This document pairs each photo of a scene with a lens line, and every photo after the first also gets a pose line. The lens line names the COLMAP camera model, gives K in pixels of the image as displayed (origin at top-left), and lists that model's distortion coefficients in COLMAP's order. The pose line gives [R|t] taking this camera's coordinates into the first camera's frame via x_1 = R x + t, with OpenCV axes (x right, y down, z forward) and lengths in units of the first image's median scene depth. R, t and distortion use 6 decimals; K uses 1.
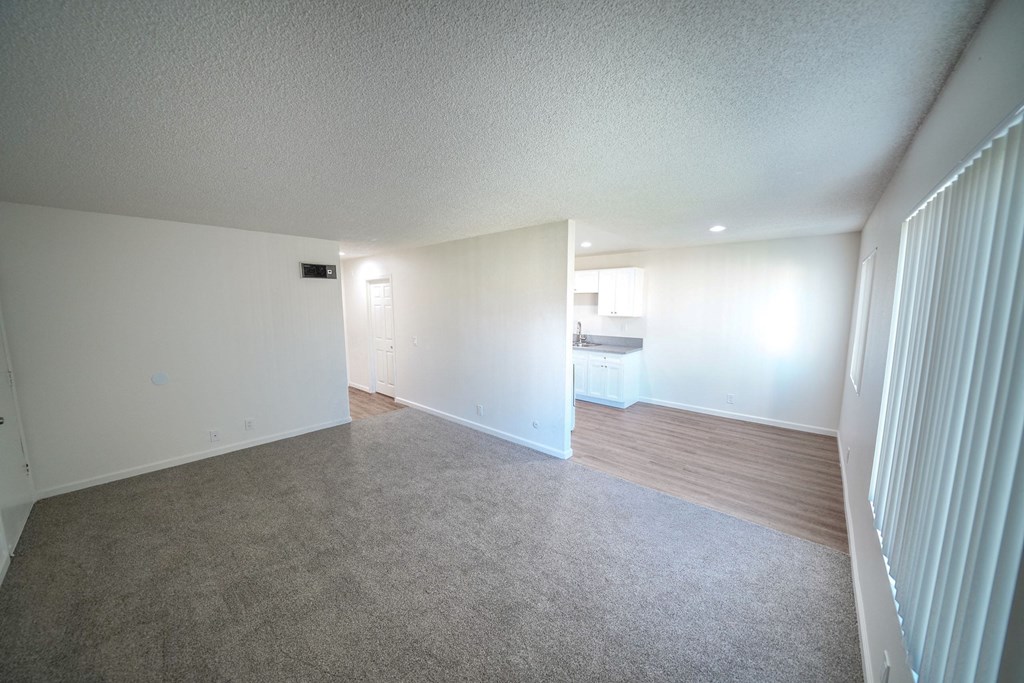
lens RADIAL K [[348.2, 0, 512.0], [0, 348.2, 341.5], [0, 0, 1]] dist [-0.000118, -0.000009]
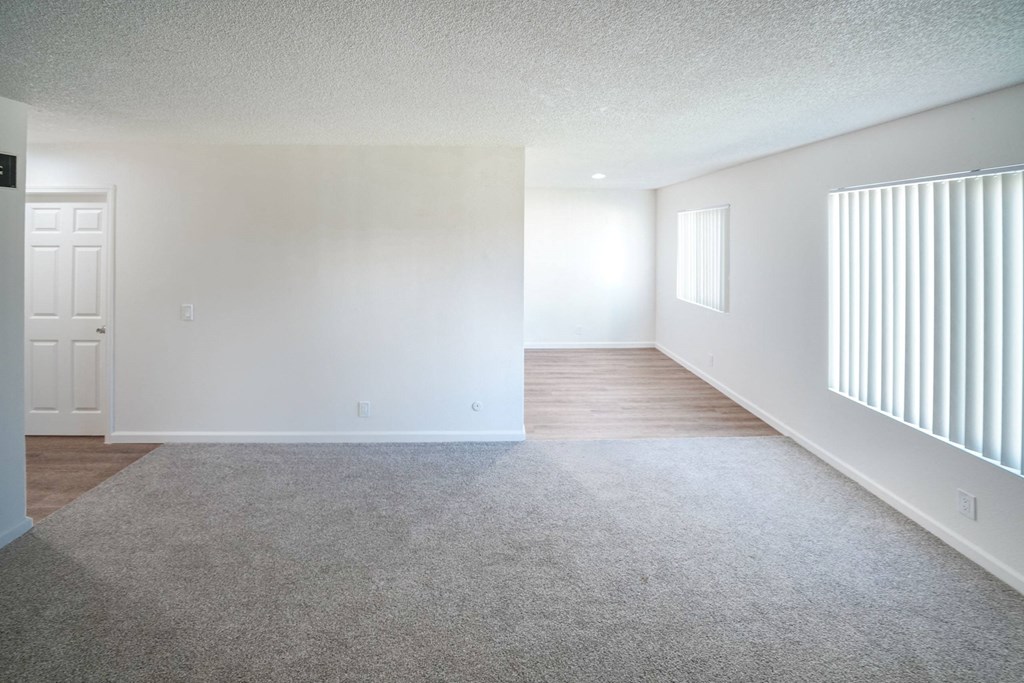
lens RADIAL K [[378.4, 0, 510.1], [0, 378.4, 234.6], [0, 0, 1]] dist [-0.006120, -0.000026]
pose [[0.742868, 0.012212, 0.669326, -0.423058], [0.070885, 0.992778, -0.096786, -0.041710], [-0.665674, 0.119345, 0.736638, 0.314309]]
